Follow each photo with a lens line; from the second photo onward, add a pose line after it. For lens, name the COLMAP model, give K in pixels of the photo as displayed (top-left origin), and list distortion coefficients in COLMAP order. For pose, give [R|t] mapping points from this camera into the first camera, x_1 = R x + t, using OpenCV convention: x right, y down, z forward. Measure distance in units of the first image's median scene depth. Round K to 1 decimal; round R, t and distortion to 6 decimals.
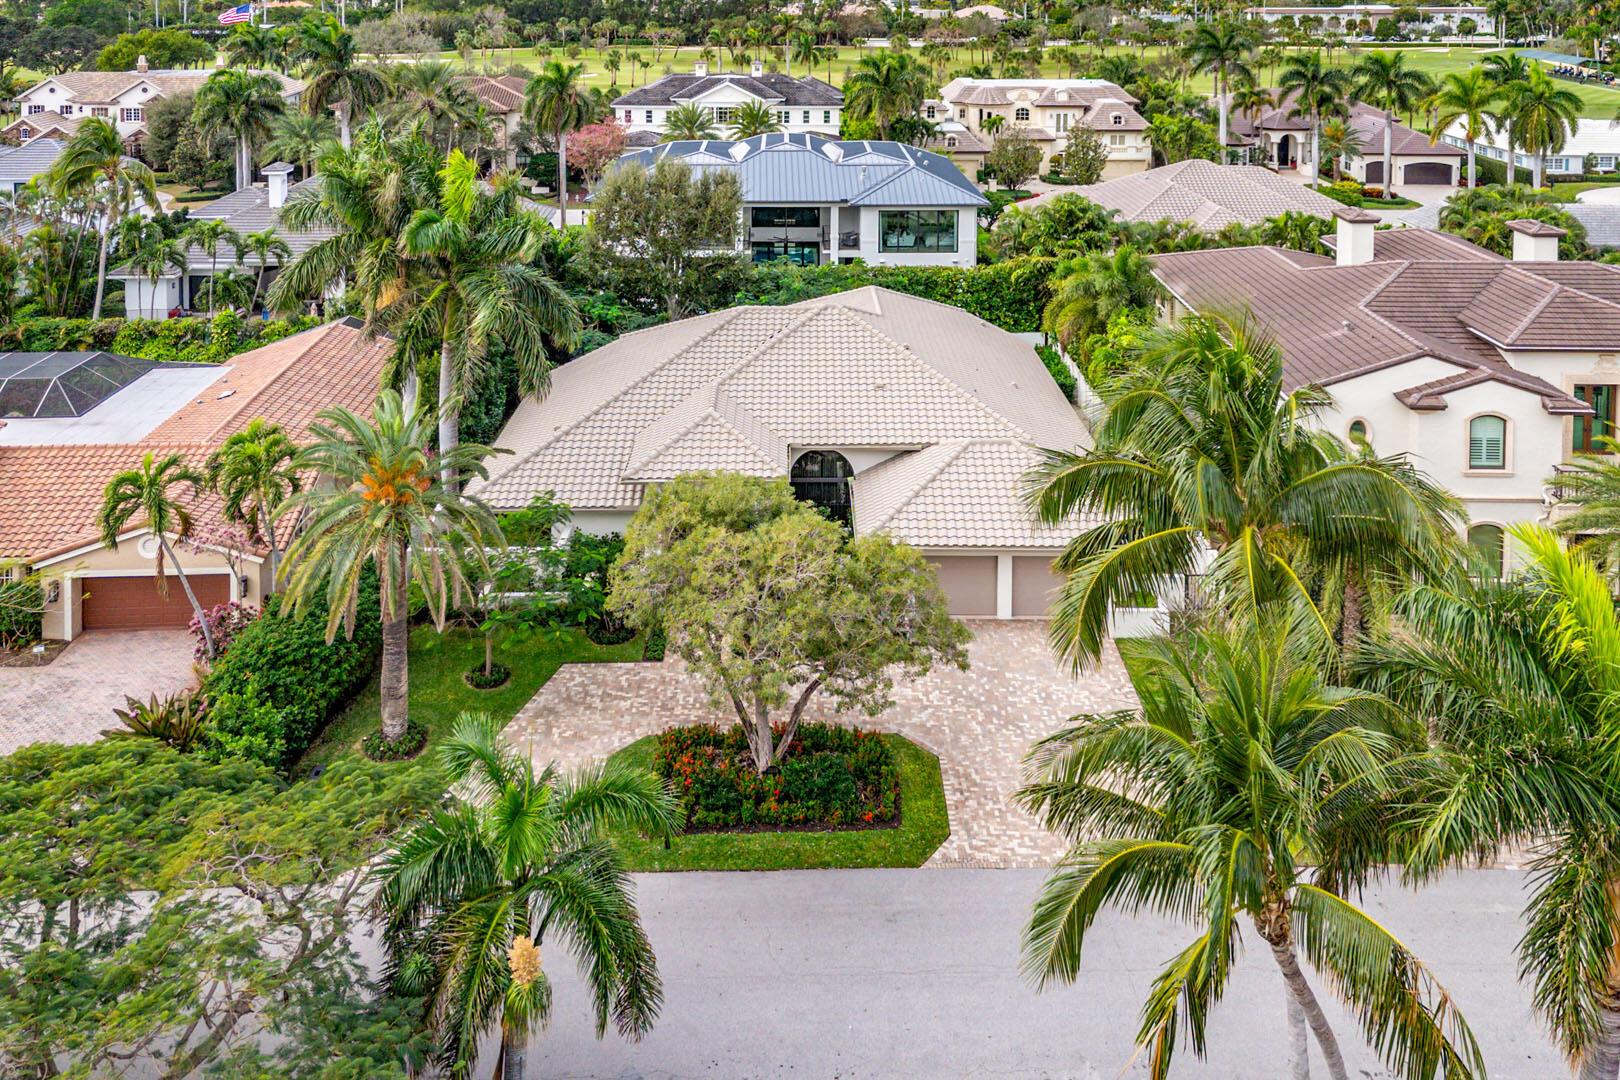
lens RADIAL K [[1180.4, 0, 810.0], [0, 1180.4, 540.0], [0, 0, 1]] dist [0.016960, -0.006343]
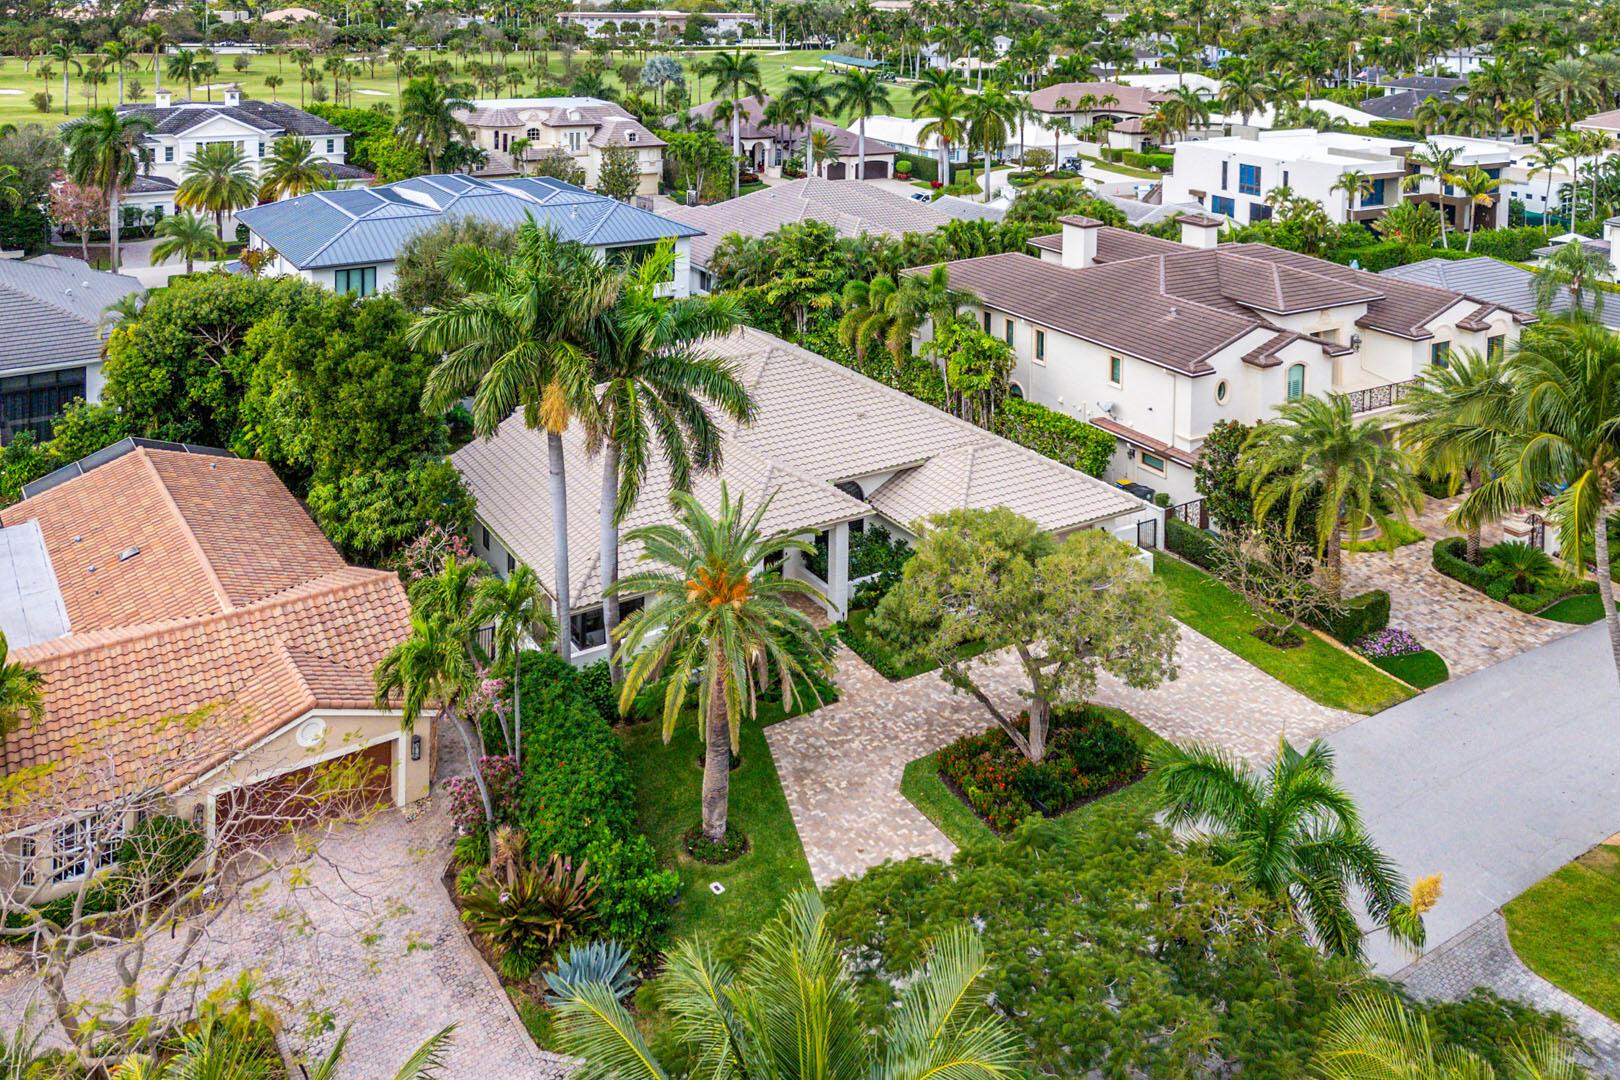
lens RADIAL K [[1180.4, 0, 810.0], [0, 1180.4, 540.0], [0, 0, 1]] dist [0.016960, -0.006343]
pose [[0.859480, -0.206253, 0.467711, -0.163988], [0.206700, 0.977072, 0.051034, -0.025914], [-0.467513, 0.052814, 0.882407, 0.019720]]
